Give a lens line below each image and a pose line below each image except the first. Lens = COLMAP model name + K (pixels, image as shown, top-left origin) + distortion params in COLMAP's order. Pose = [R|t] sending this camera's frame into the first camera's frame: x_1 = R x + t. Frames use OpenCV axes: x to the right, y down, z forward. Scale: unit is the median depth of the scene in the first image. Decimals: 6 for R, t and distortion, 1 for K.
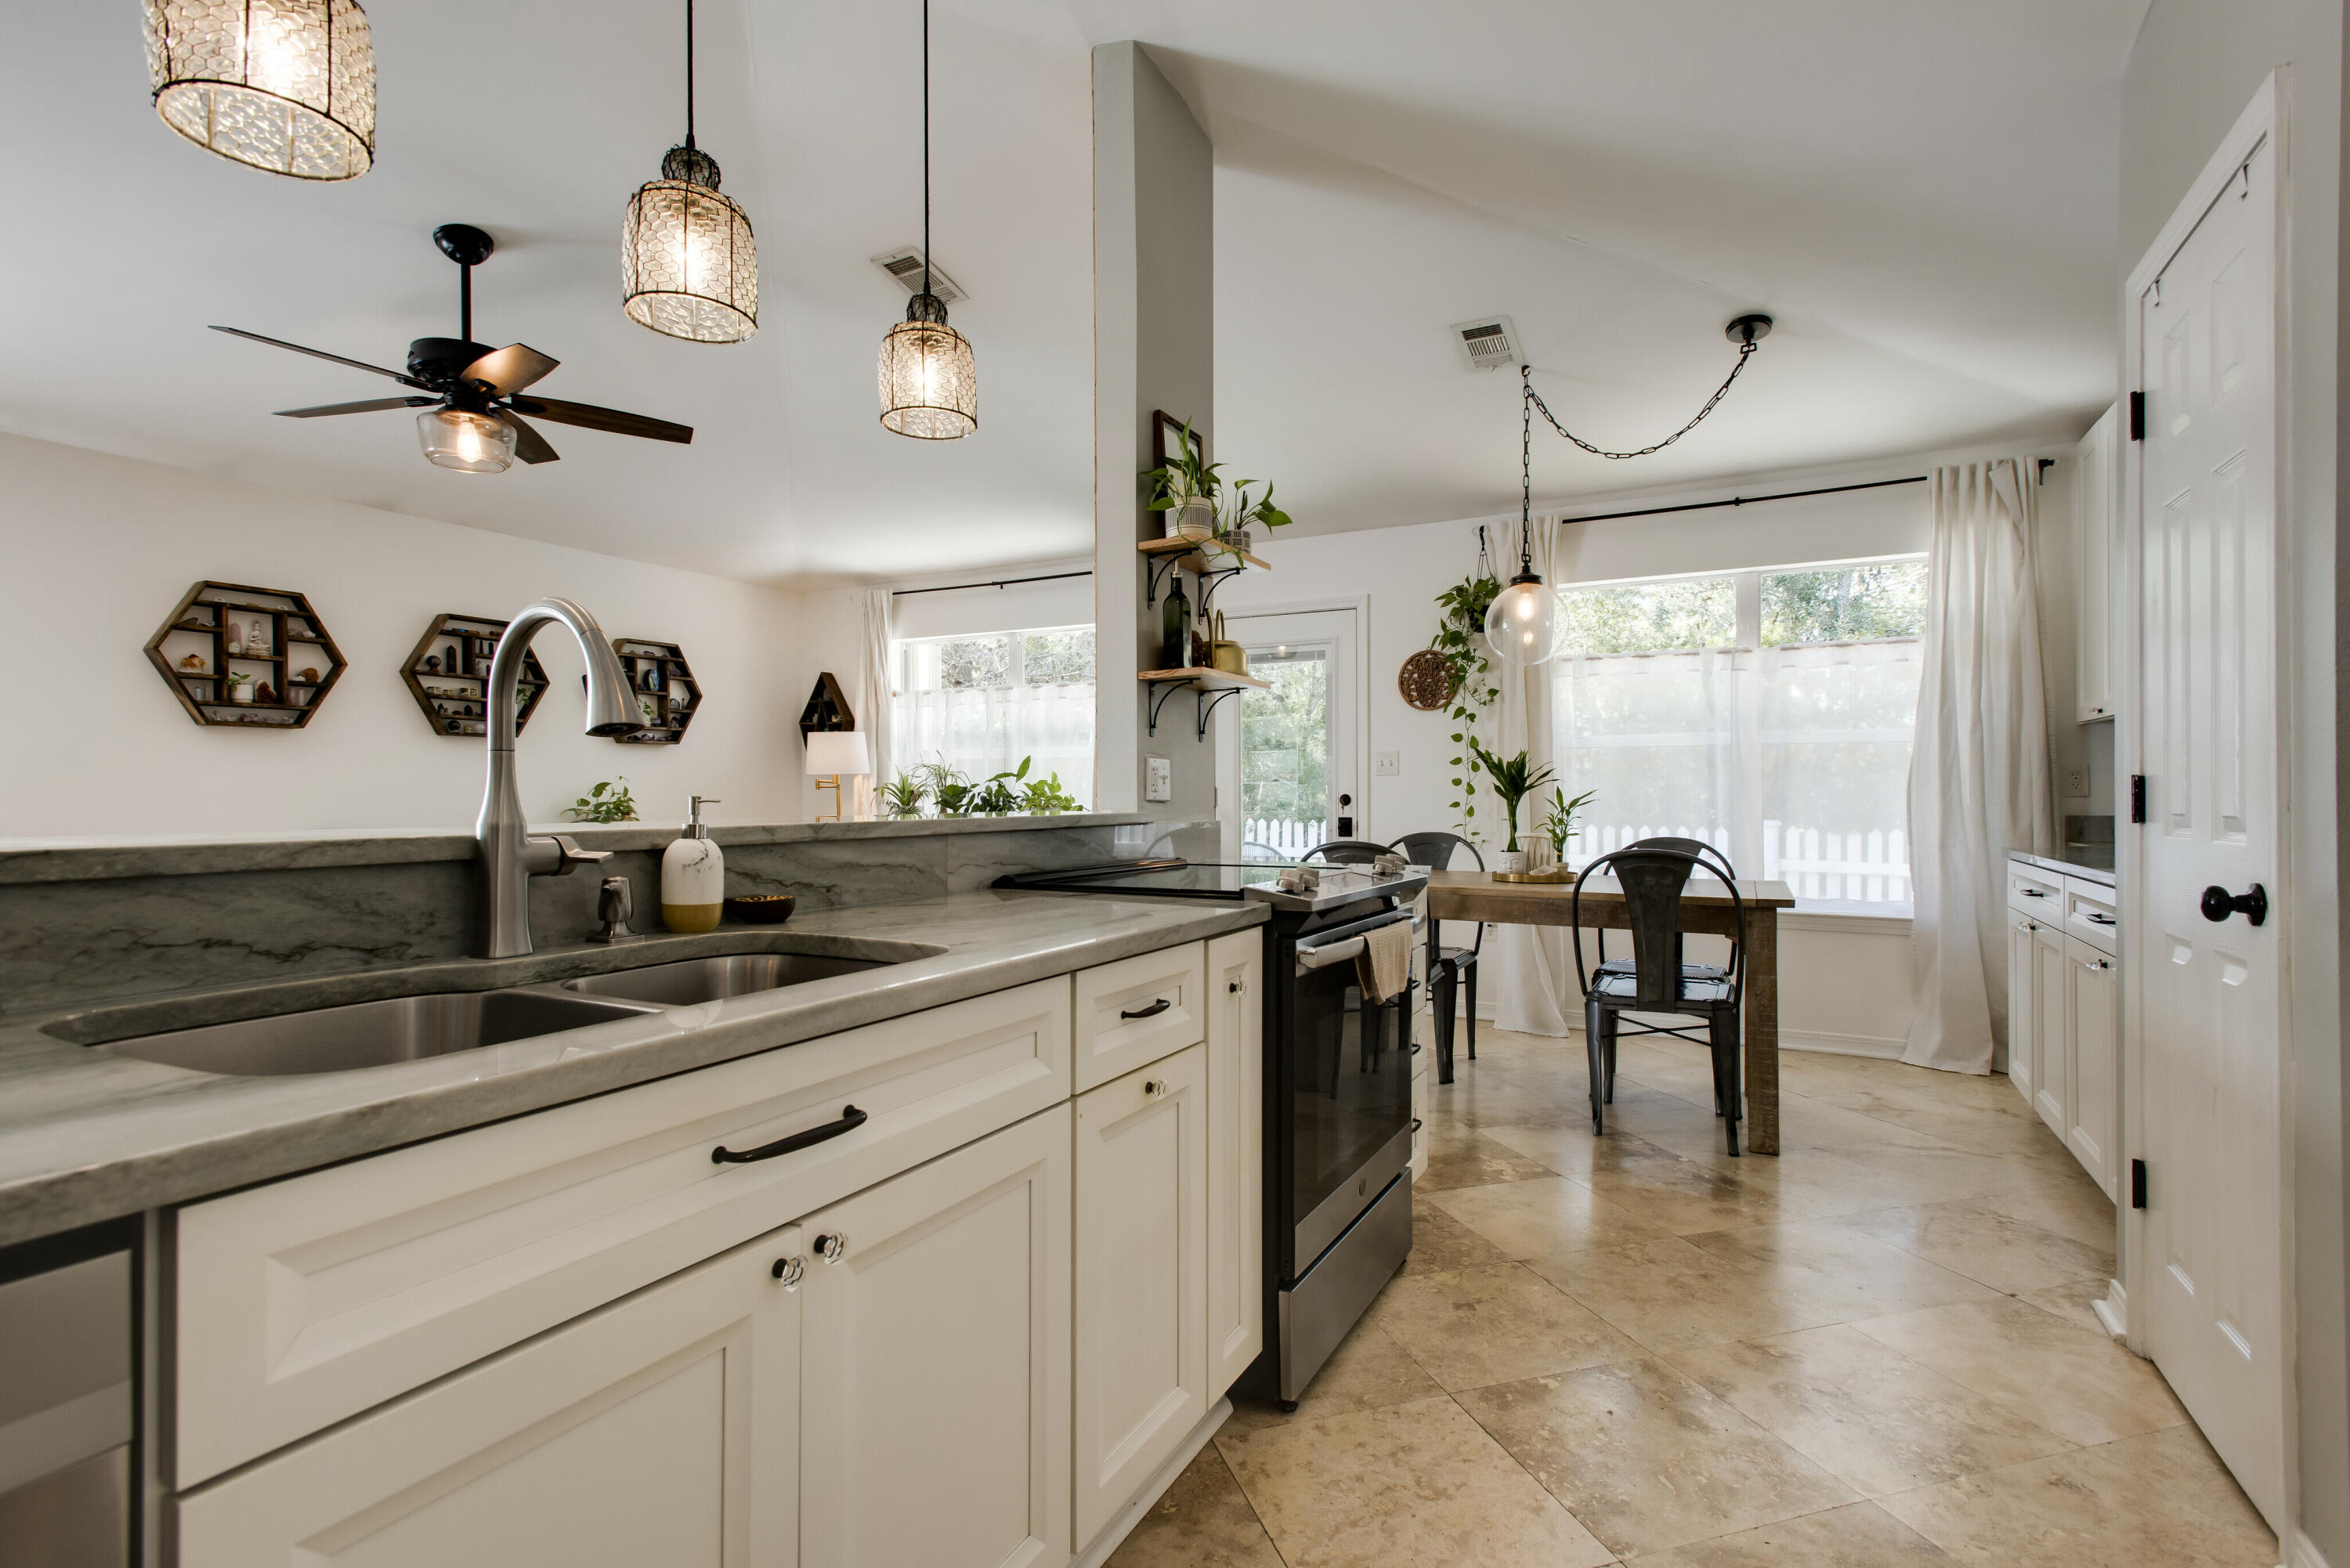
lens RADIAL K [[1106.0, 0, 1178.1], [0, 1106.0, 794.5], [0, 0, 1]] dist [0.021224, -0.006369]
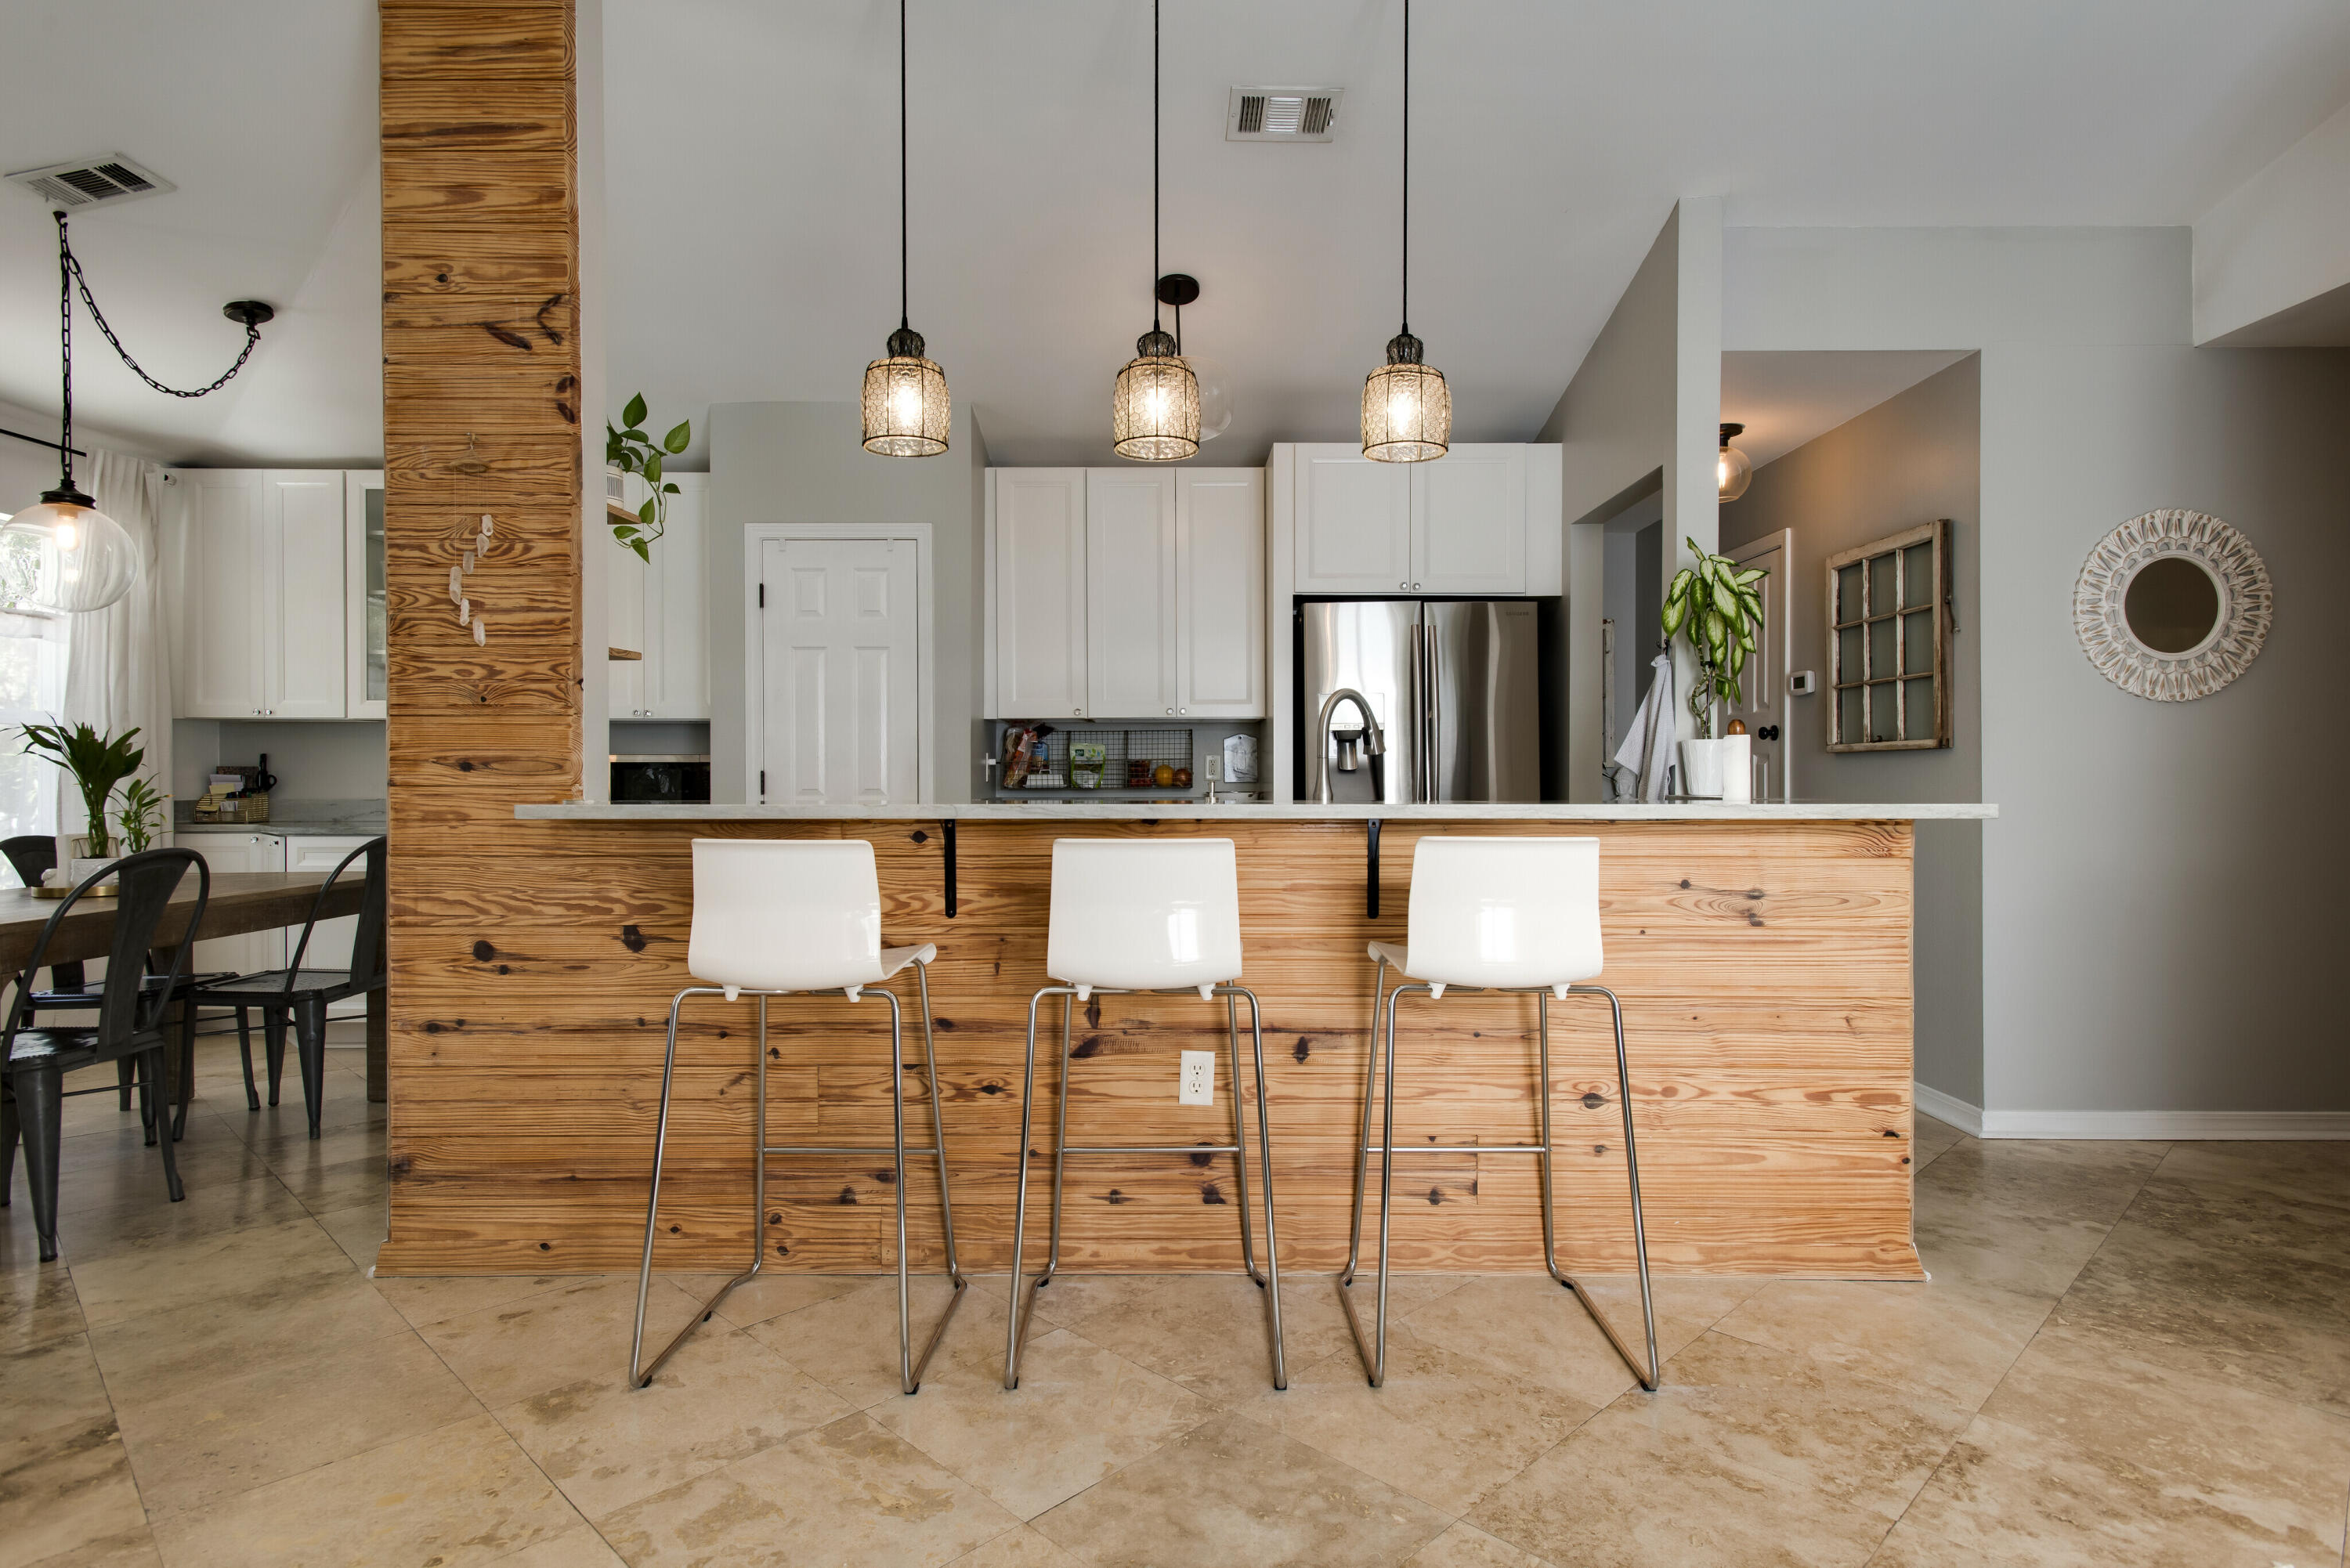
lens RADIAL K [[1240.4, 0, 1168.2], [0, 1240.4, 780.2], [0, 0, 1]] dist [0.027588, -0.008552]
pose [[-0.461771, 0.000491, 0.886999, -0.675339], [0.004323, 0.999989, 0.001697, 0.000009], [-0.886989, 0.004619, -0.461768, 0.628016]]
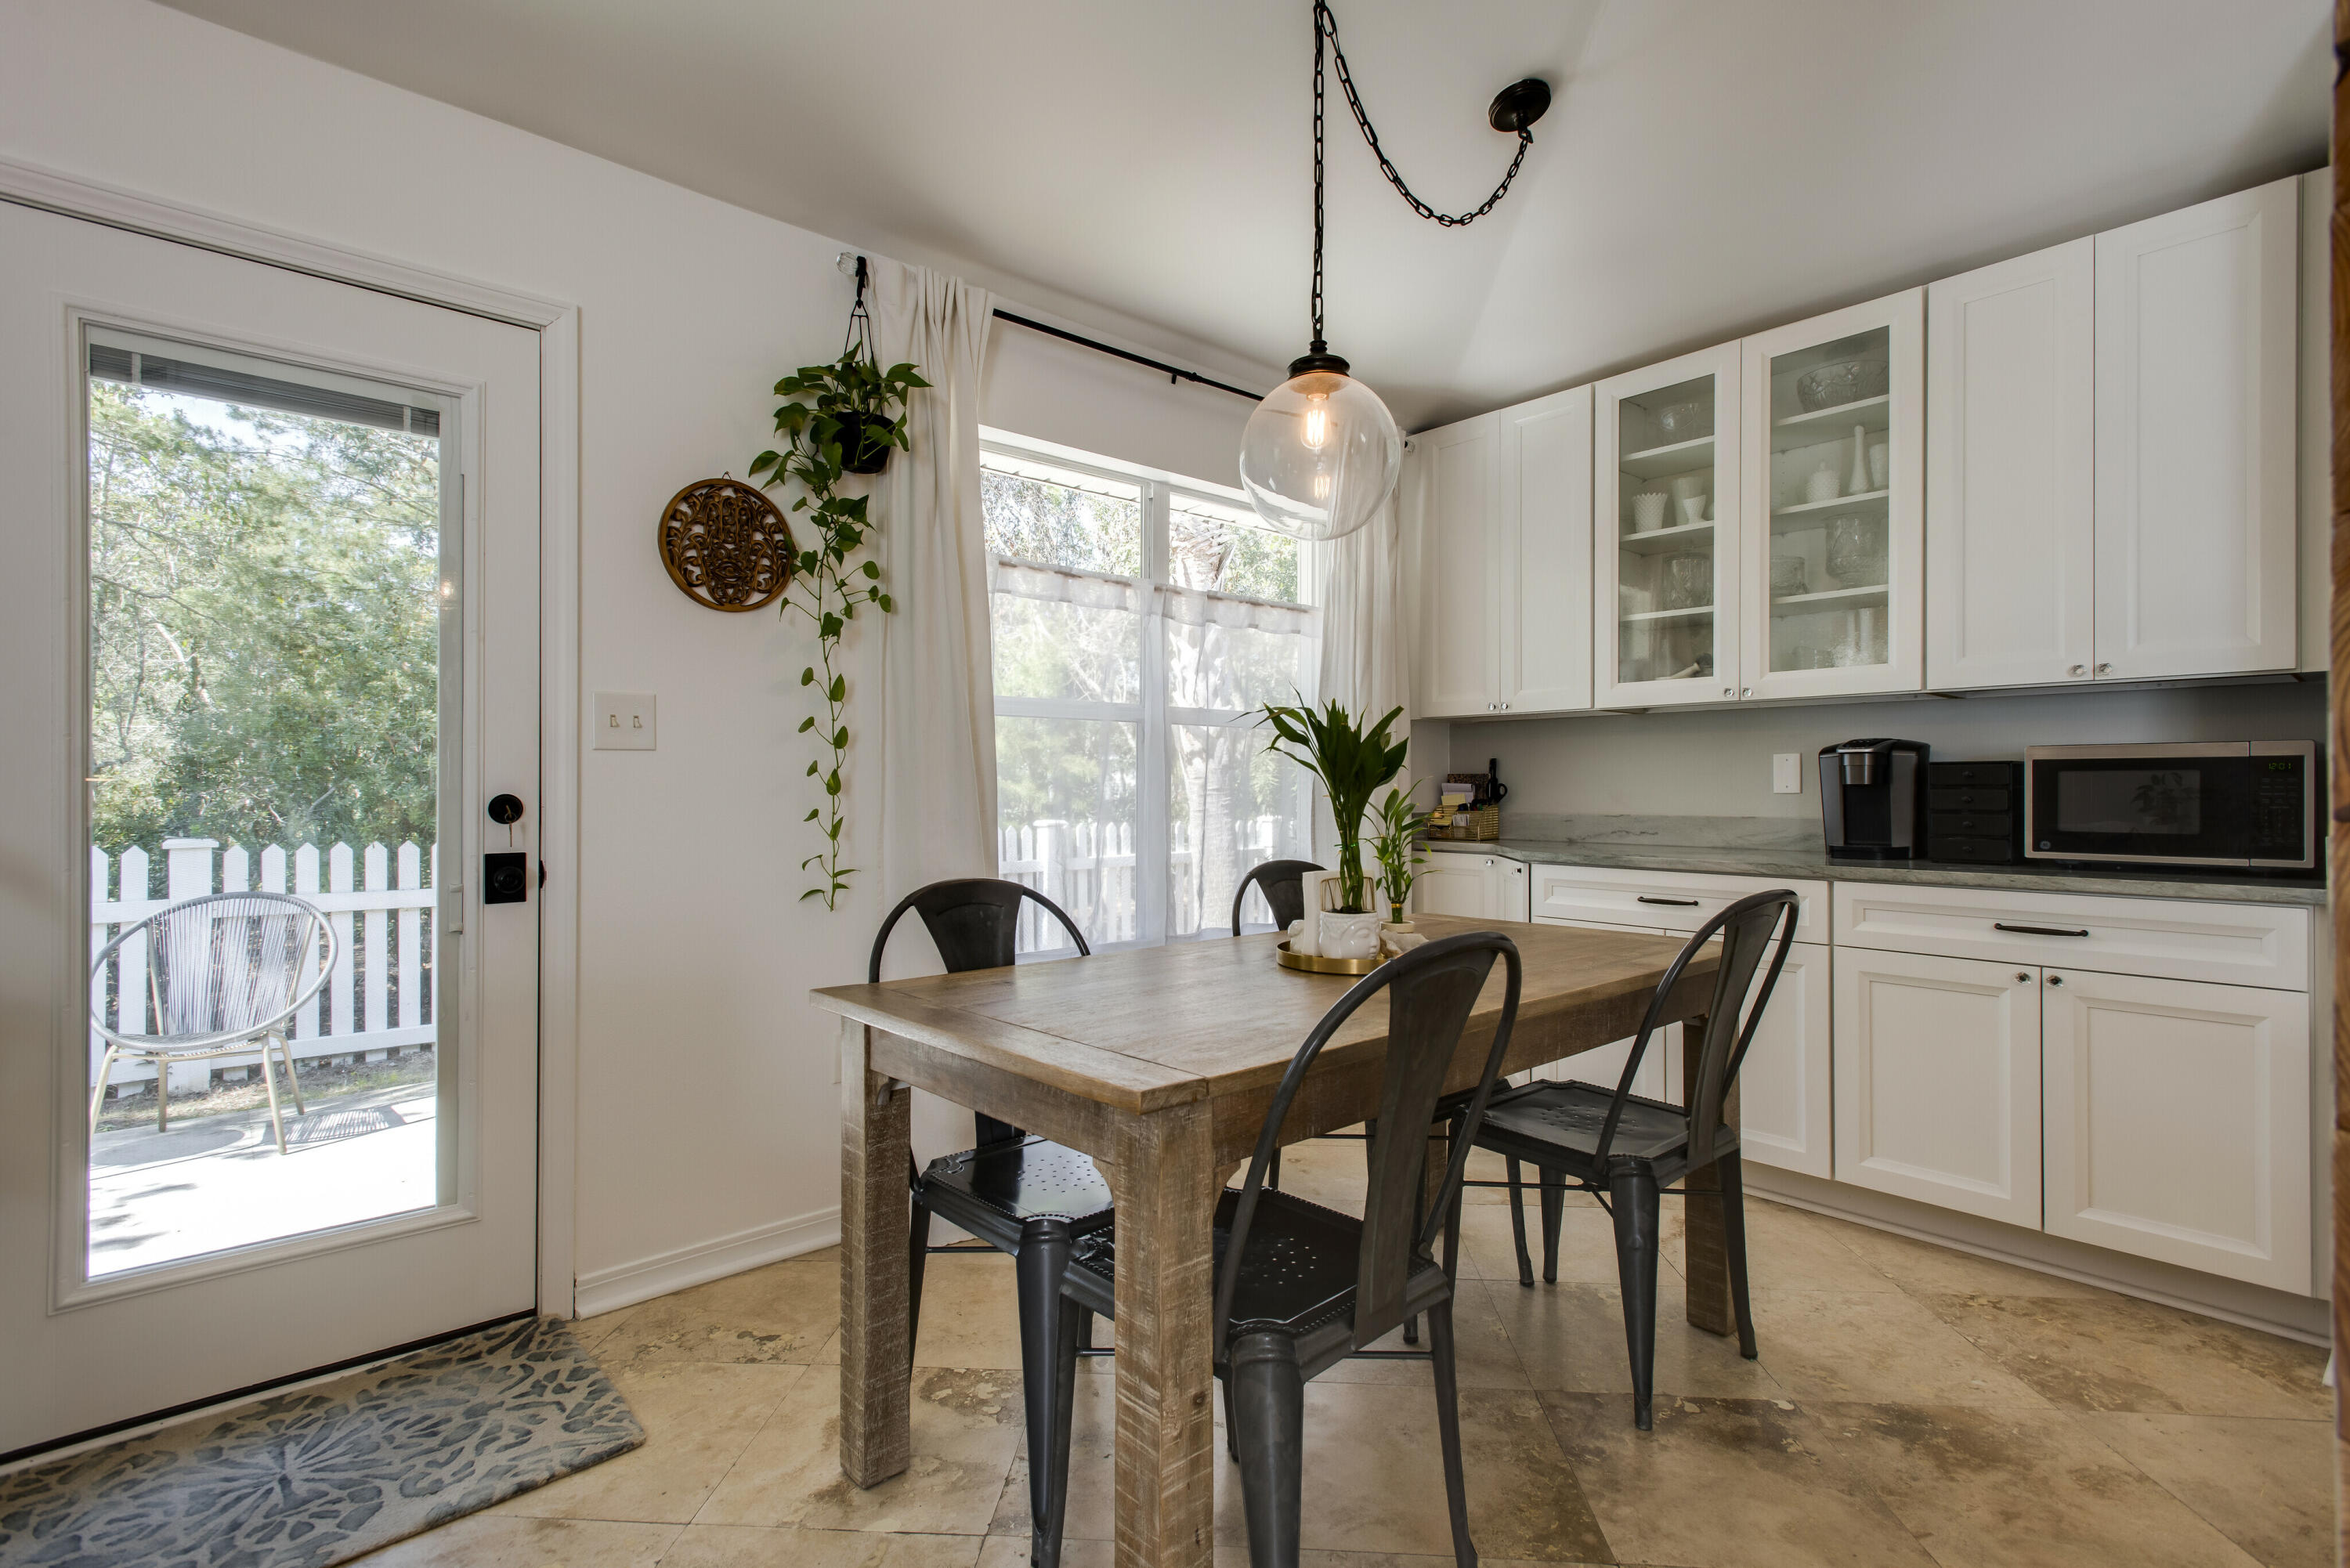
lens RADIAL K [[1106.0, 0, 1181.2], [0, 1106.0, 783.6], [0, 0, 1]] dist [0.021224, -0.006369]
pose [[0.358847, 0.005657, 0.933379, -0.154485], [0.001541, 0.999977, -0.006653, -0.001201], [-0.933395, 0.003826, 0.358830, 0.750823]]
